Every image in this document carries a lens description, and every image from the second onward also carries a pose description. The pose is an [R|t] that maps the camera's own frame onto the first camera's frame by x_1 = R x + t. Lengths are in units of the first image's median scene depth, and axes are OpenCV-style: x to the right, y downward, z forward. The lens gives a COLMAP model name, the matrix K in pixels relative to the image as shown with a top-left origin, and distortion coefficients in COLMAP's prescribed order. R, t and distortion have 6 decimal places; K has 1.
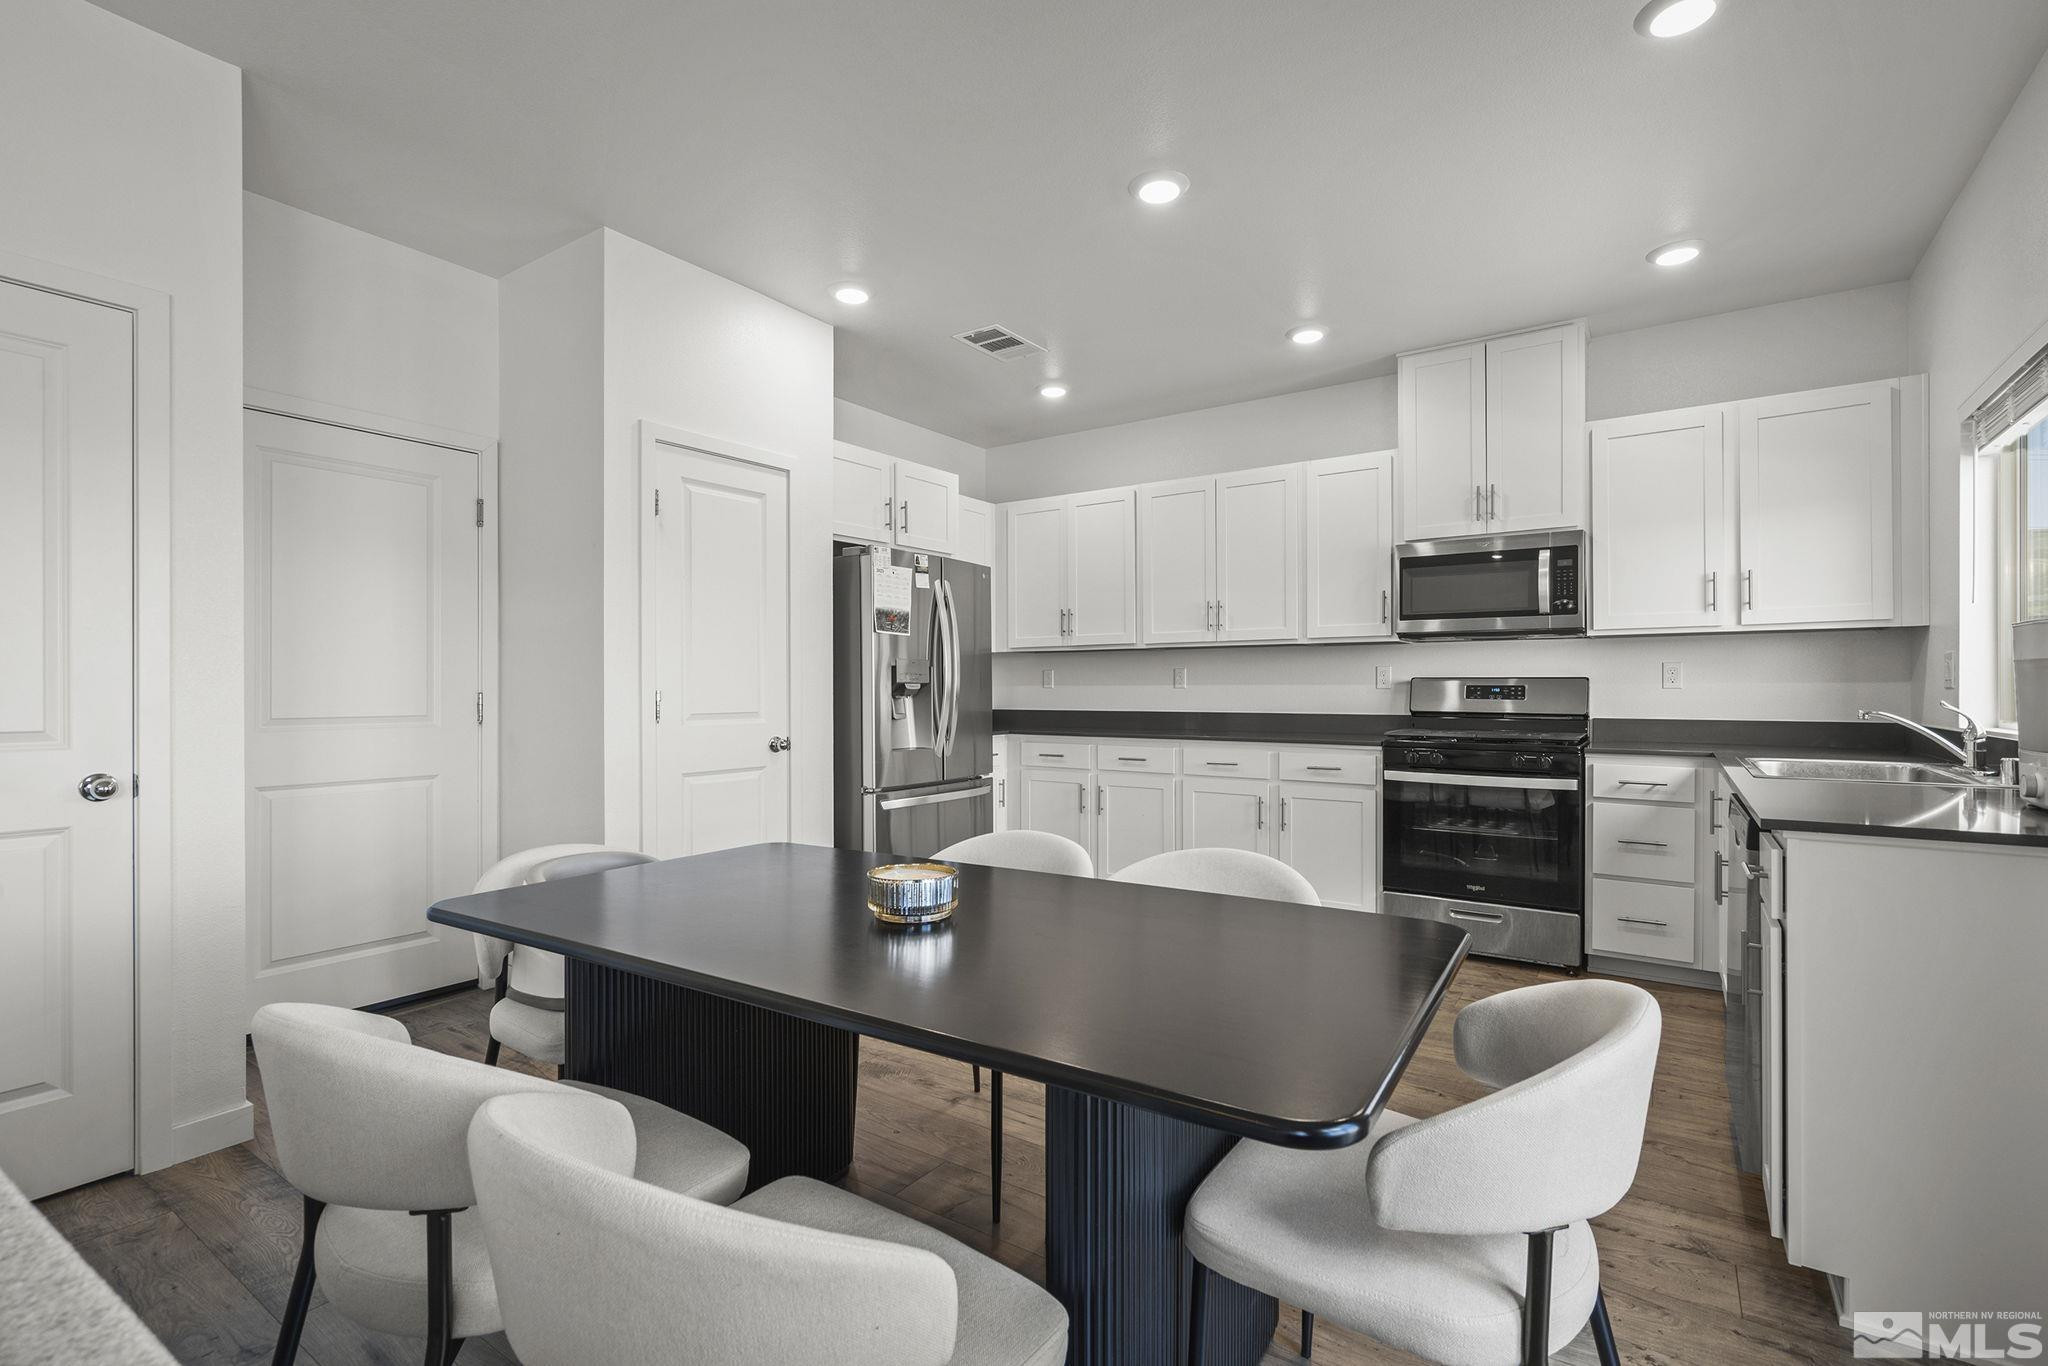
lens RADIAL K [[891.2, 0, 1084.6], [0, 891.2, 687.4], [0, 0, 1]] dist [0.002650, 0.000596]
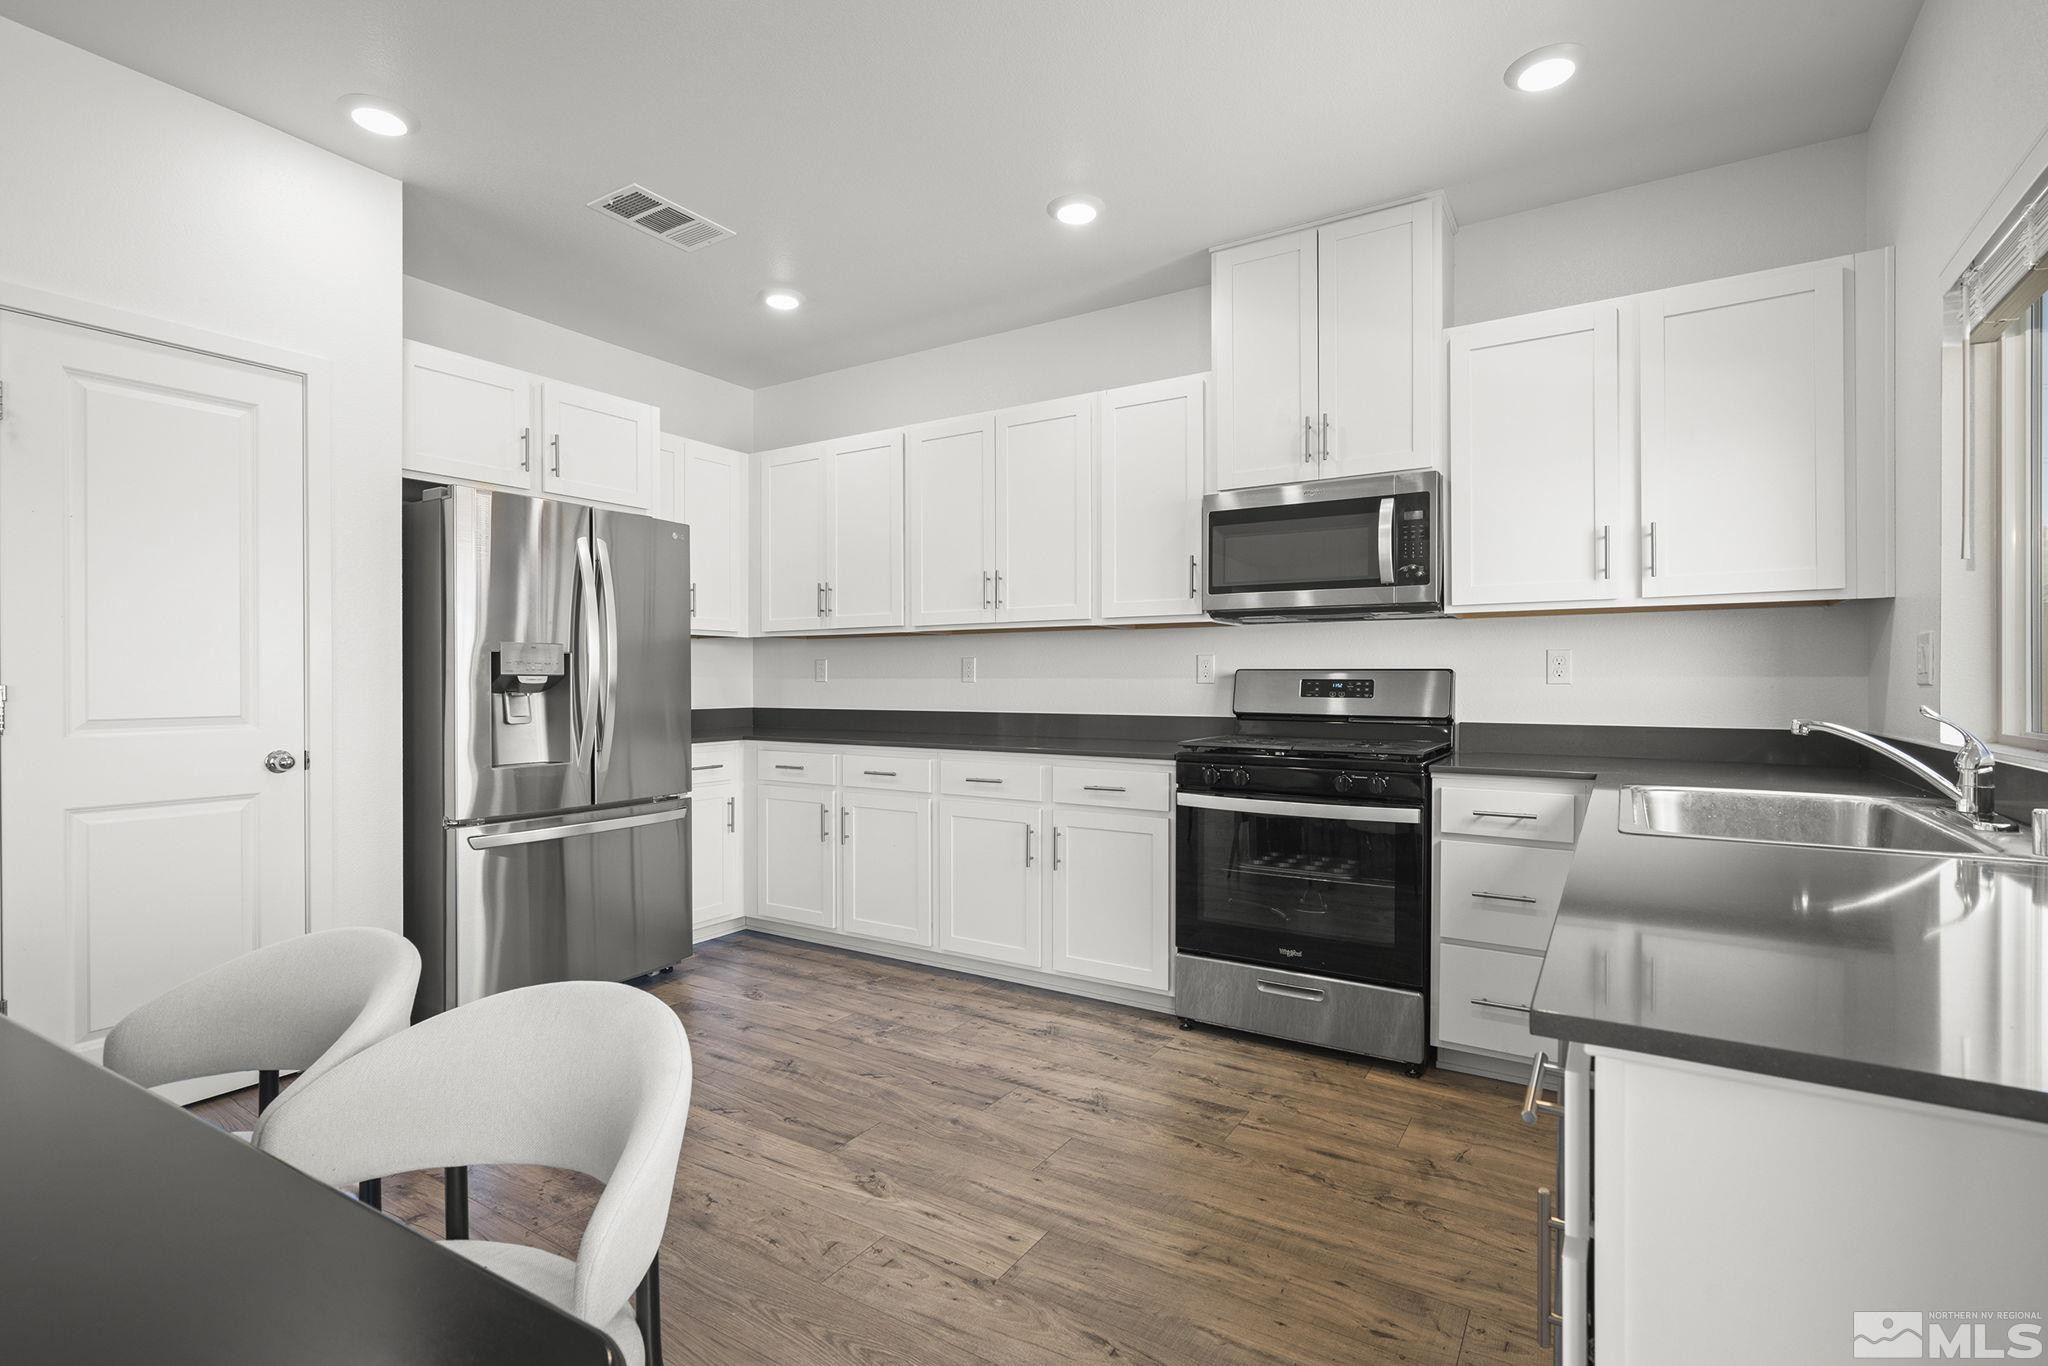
lens RADIAL K [[928.9, 0, 1024.0], [0, 928.9, 683.0], [0, 0, 1]] dist [-0.002807, 0.000211]
pose [[0.999915, 0.001630, 0.012959, 0.199556], [-0.001661, 0.999996, 0.002414, -0.000914], [-0.012955, -0.002436, 0.999913, 0.223356]]
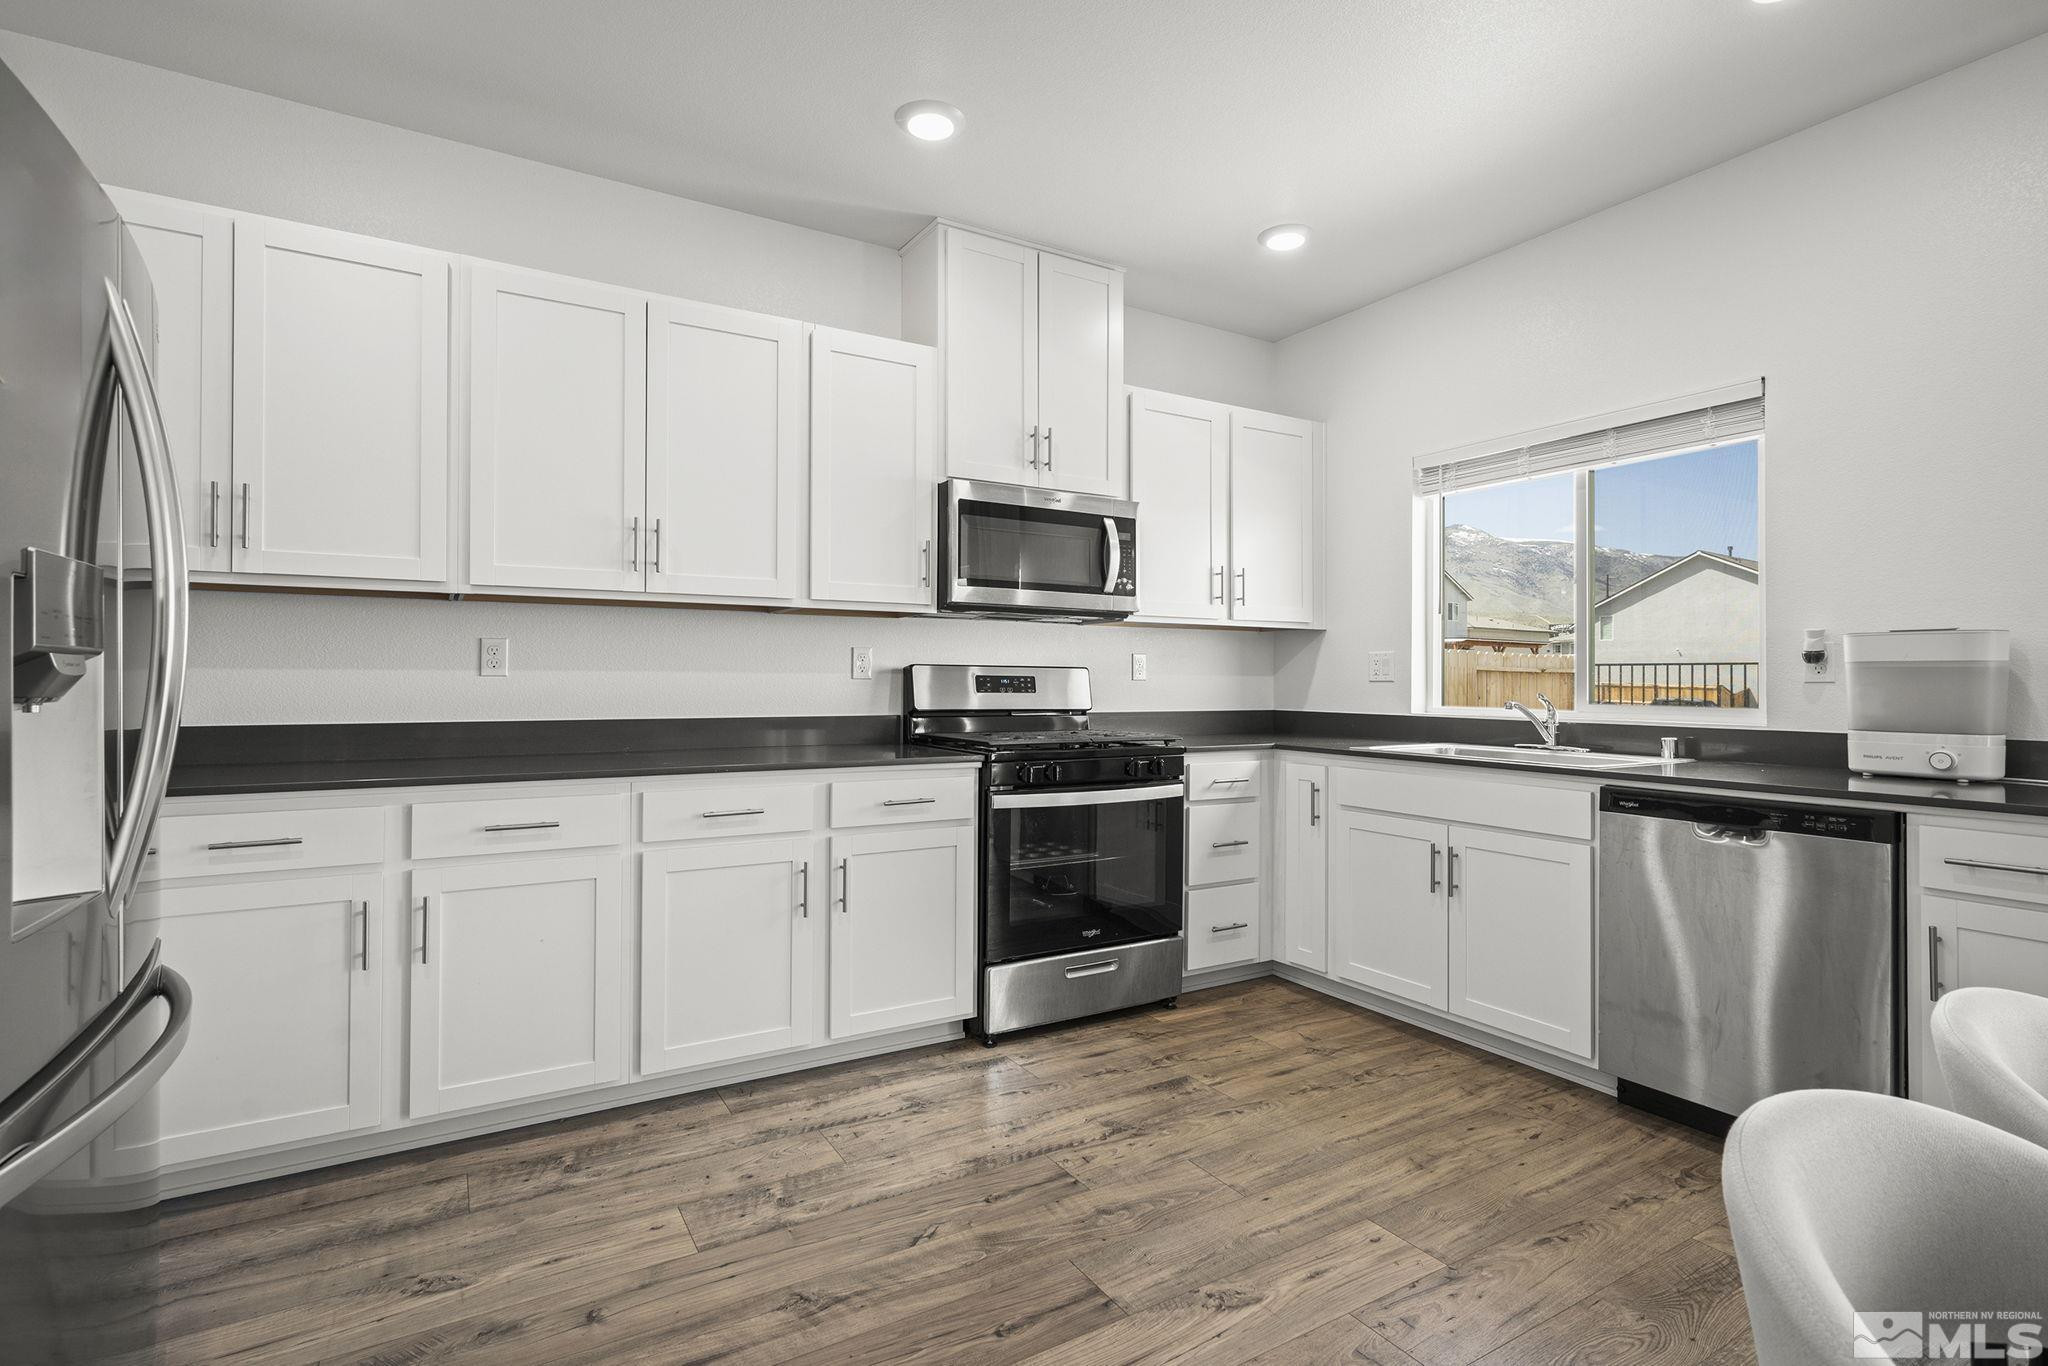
lens RADIAL K [[942.1, 0, 1024.0], [0, 942.1, 670.1], [0, 0, 1]] dist [-0.002736, -0.000111]
pose [[0.470159, 0.012782, 0.882489, -0.316502], [-0.005923, 0.999918, -0.011327, 0.002339], [-0.882562, 0.000099, 0.470196, 0.637787]]
